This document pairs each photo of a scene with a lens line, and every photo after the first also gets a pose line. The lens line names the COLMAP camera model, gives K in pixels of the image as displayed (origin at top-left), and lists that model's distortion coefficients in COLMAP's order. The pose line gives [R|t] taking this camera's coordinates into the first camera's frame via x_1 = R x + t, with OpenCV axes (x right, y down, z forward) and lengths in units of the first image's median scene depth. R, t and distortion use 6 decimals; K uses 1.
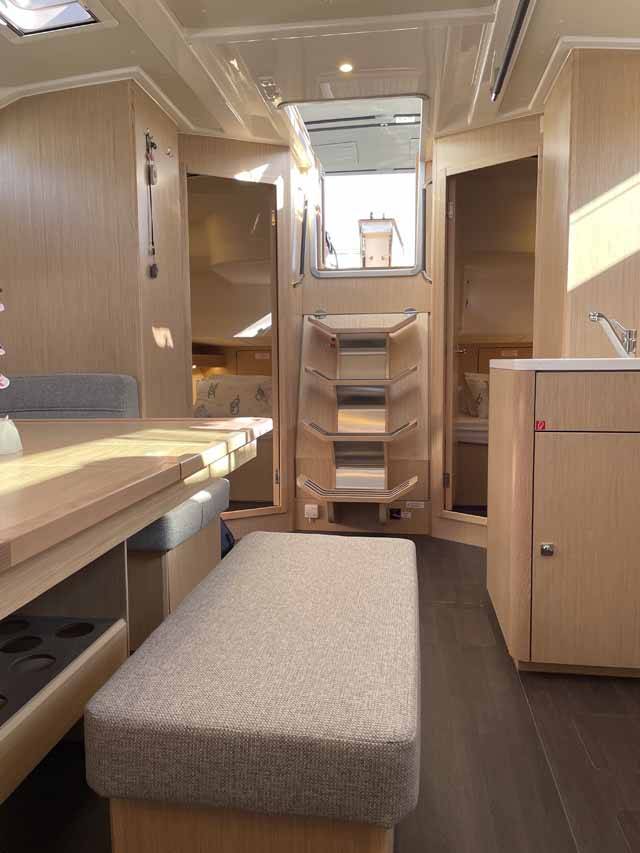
lens RADIAL K [[634.5, 0, 320.0], [0, 634.5, 426.5], [0, 0, 1]] dist [0.105899, -0.195595]
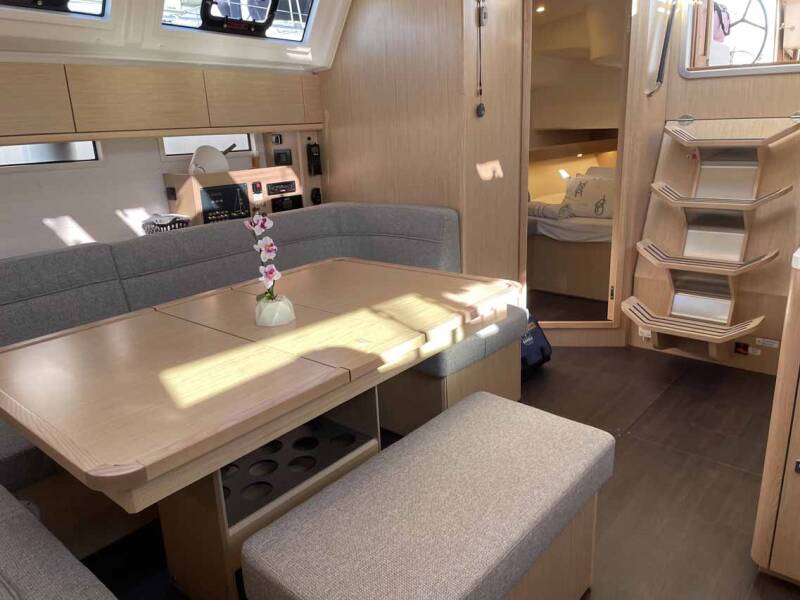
lens RADIAL K [[595.1, 0, 400.0], [0, 595.1, 300.0], [0, 0, 1]] dist [0.105899, -0.195595]
pose [[0.833574, 0.134945, -0.535671, 0.170206], [-0.015097, 0.974906, 0.222103, -0.121453], [0.552201, -0.177053, 0.814694, 0.029815]]
